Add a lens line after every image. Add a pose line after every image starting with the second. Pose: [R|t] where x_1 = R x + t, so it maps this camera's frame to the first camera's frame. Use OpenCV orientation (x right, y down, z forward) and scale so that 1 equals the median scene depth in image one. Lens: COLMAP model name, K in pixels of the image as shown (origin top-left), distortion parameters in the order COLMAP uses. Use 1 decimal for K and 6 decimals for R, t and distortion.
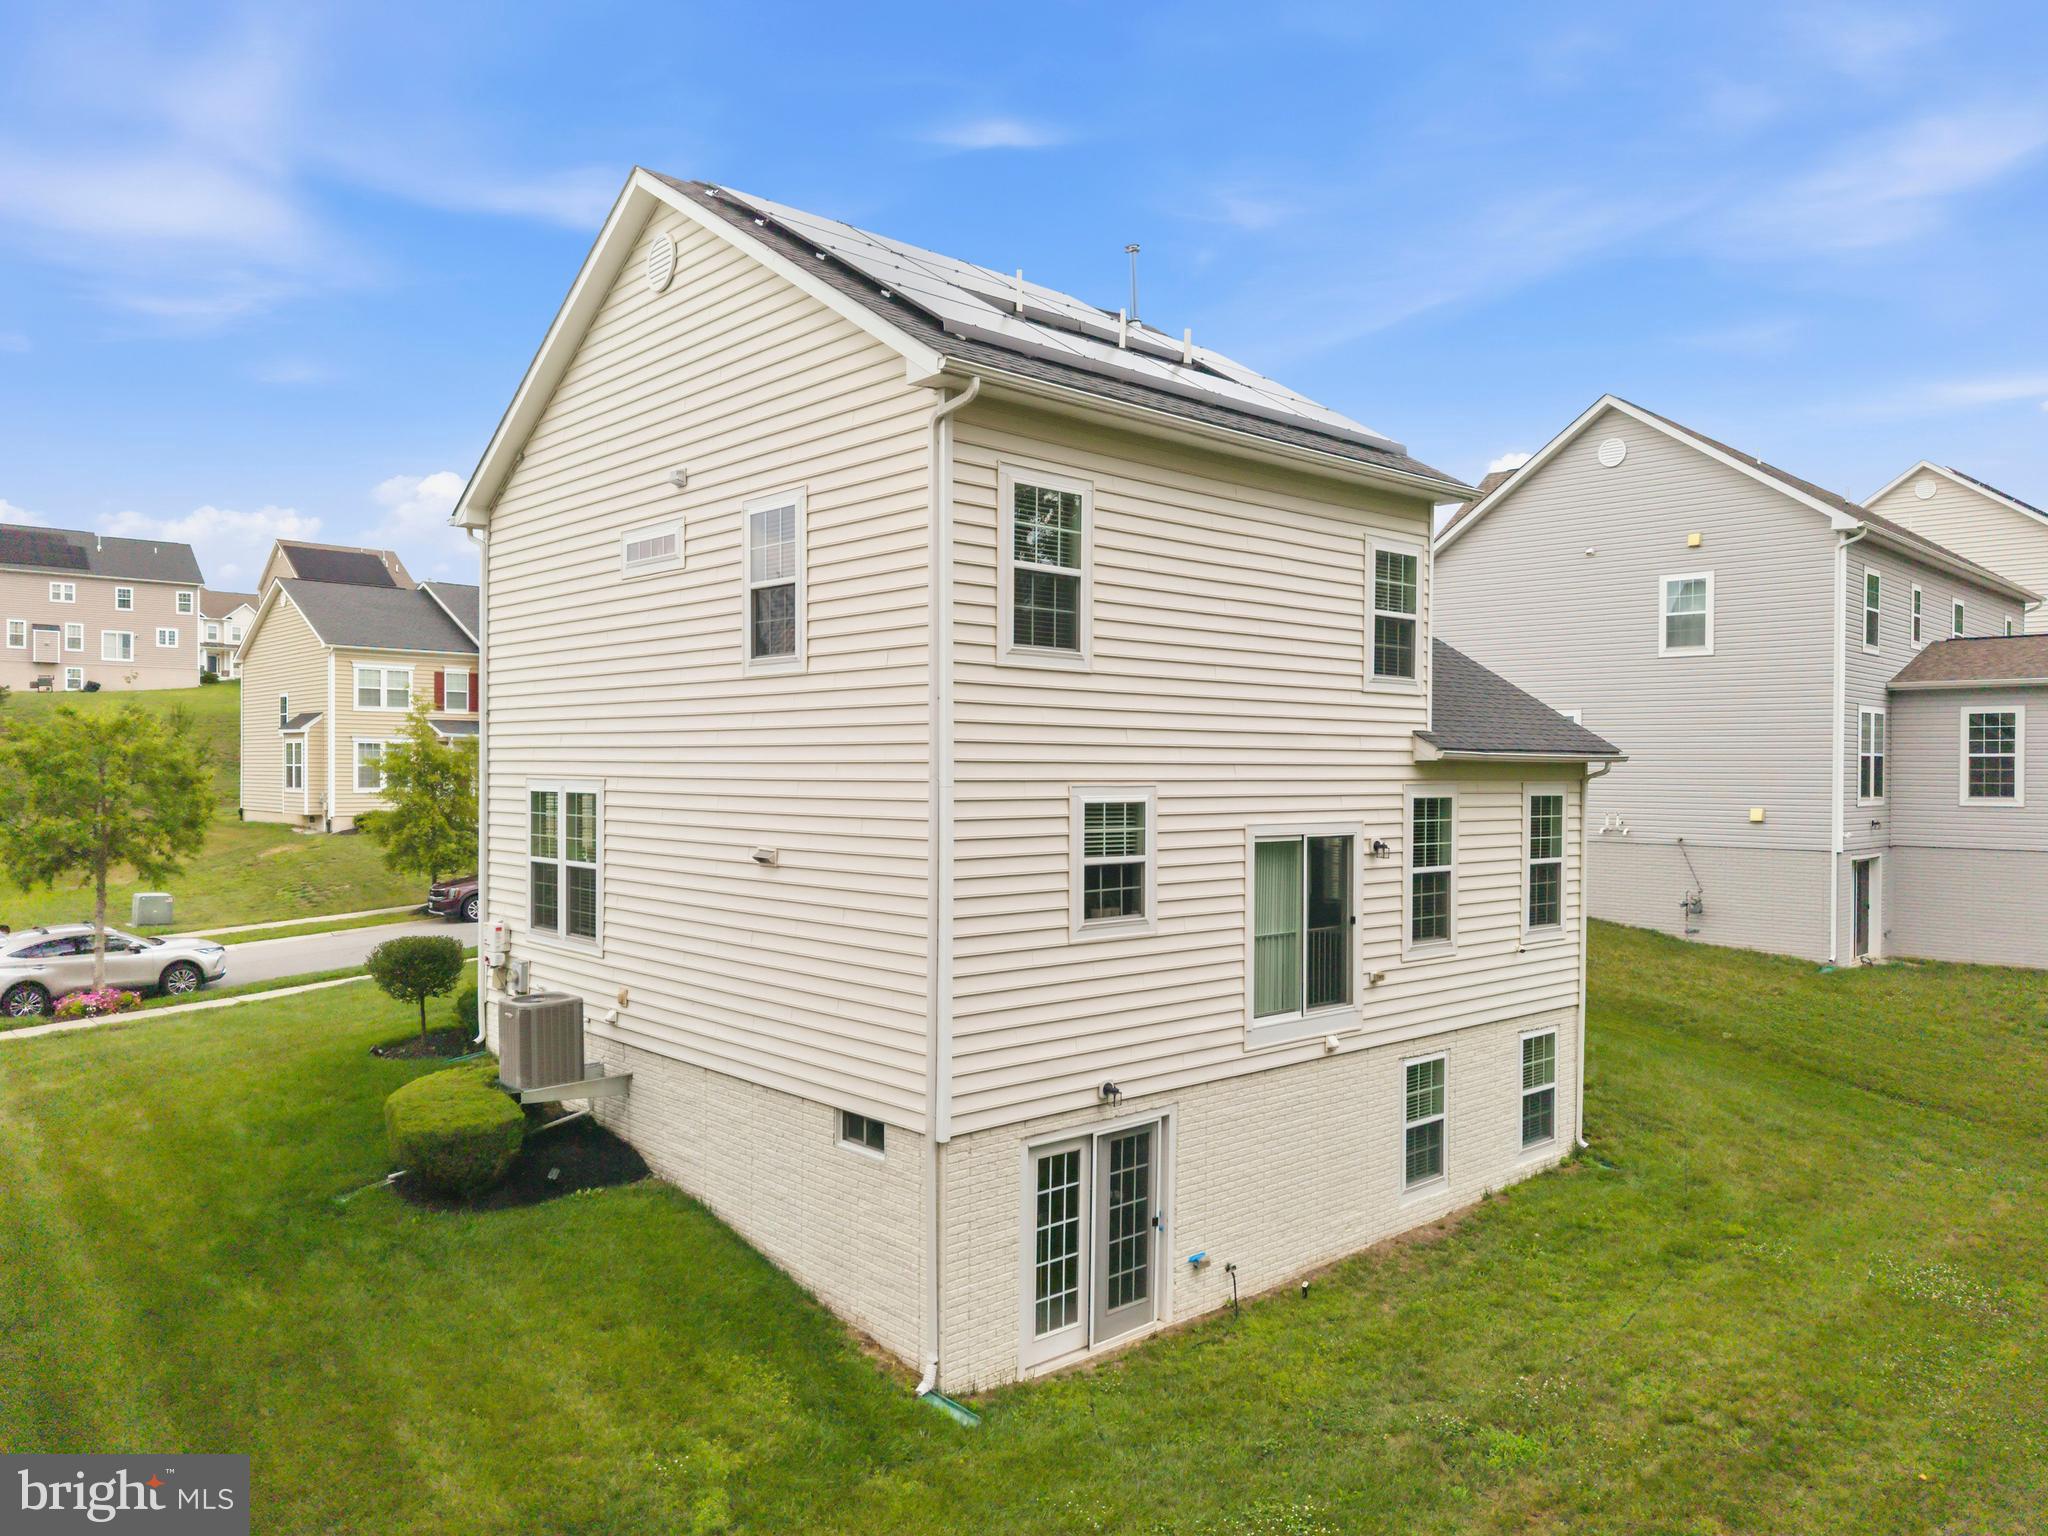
lens RADIAL K [[1449.4, 0, 1060.4], [0, 1449.4, 768.2], [0, 0, 1]] dist [0.012010, -0.001074]
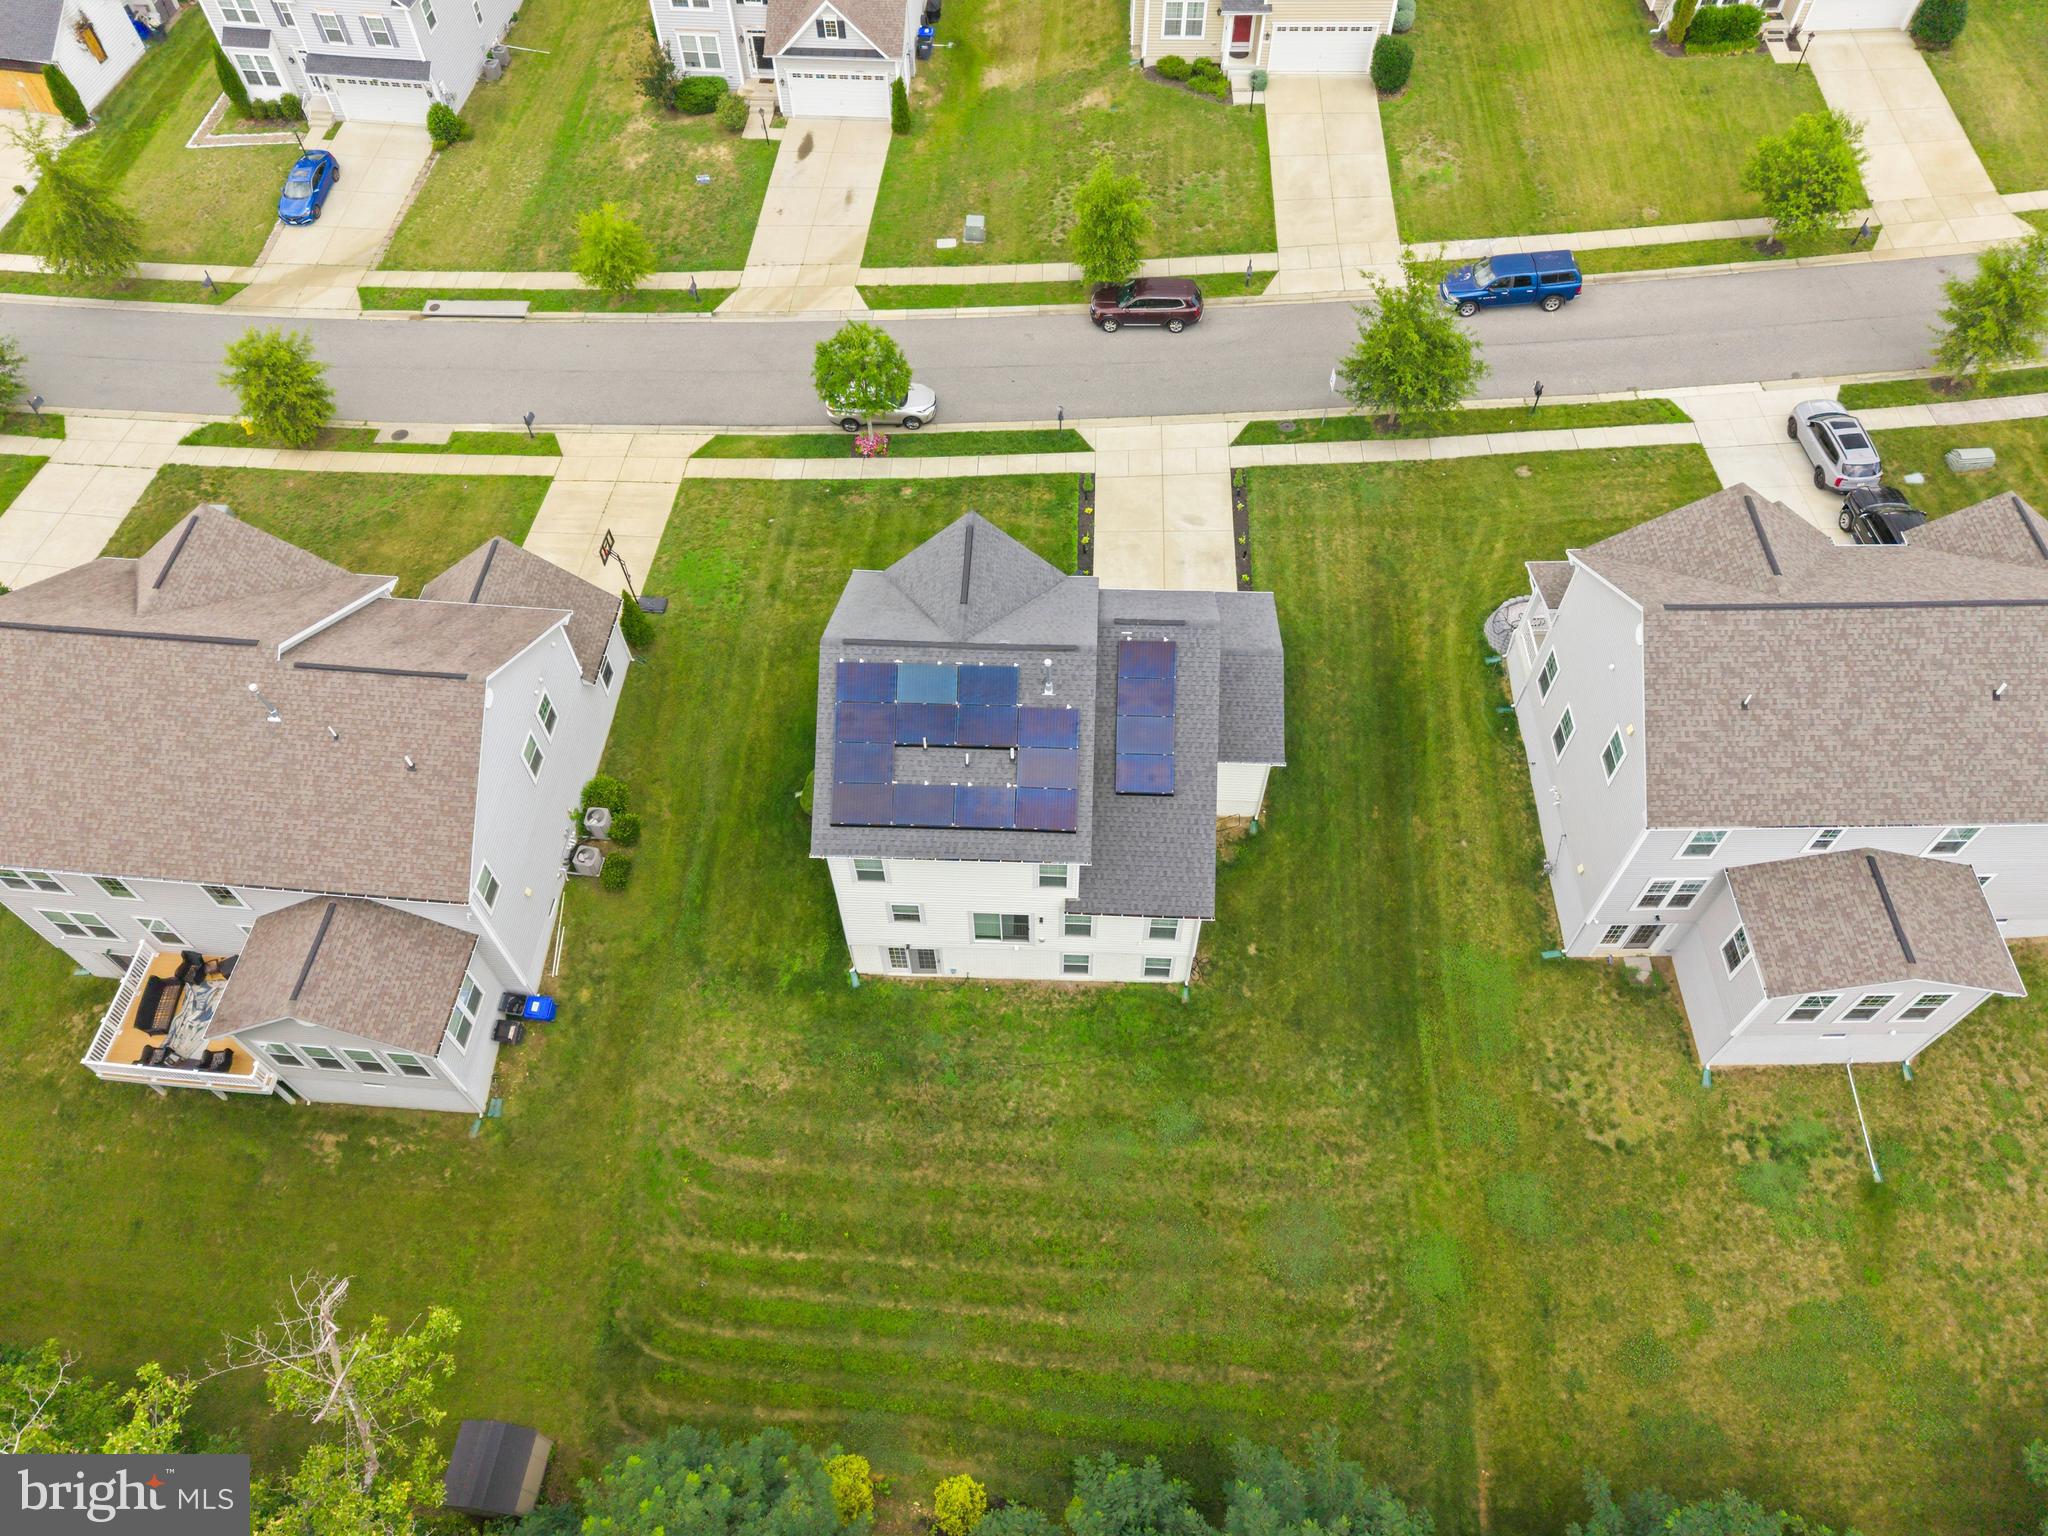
lens RADIAL K [[1459.1, 0, 1030.9], [0, 1459.1, 728.9], [0, 0, 1]] dist [0.045645, -0.042965]
pose [[0.704075, 0.575283, -0.416327, 1.236701], [0.013124, 0.575631, 0.817604, -2.592415], [0.710005, -0.581118, 0.397737, 0.114489]]
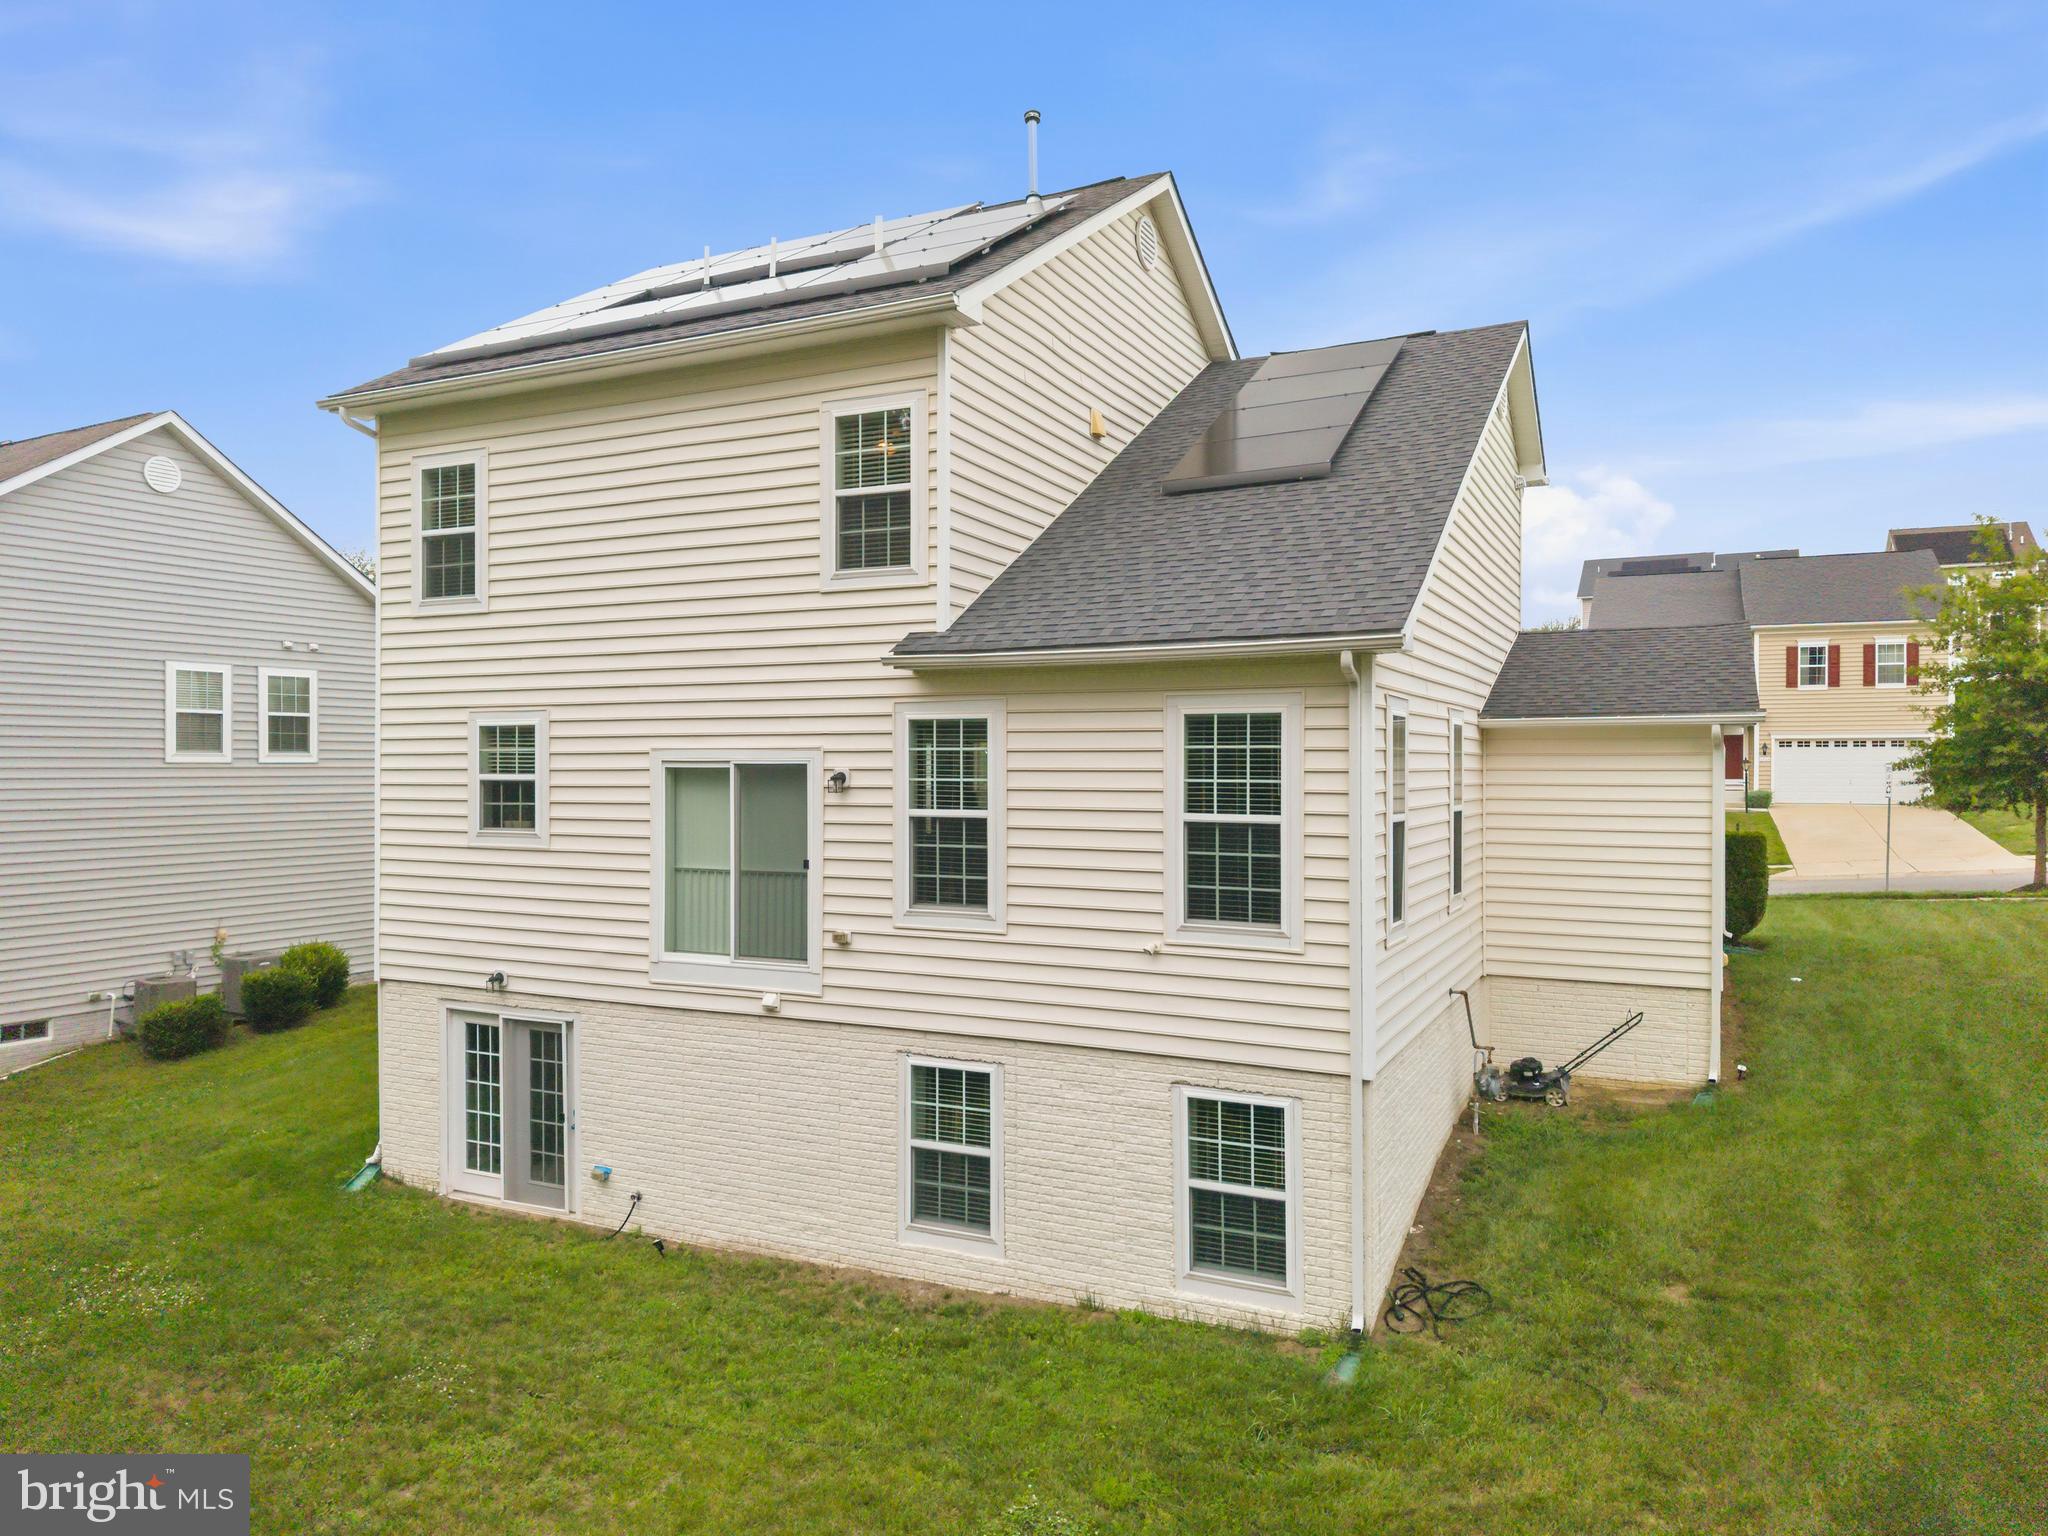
lens RADIAL K [[1368.2, 0, 1024.0], [0, 1368.2, 768.0], [0, 0, 1]] dist [0.060841, -0.085834]
pose [[0.357855, -0.004071, -0.933768, 1.063114], [0.002186, 0.999991, -0.003522, 0.055267], [0.933774, -0.000781, 0.357861, 0.890001]]
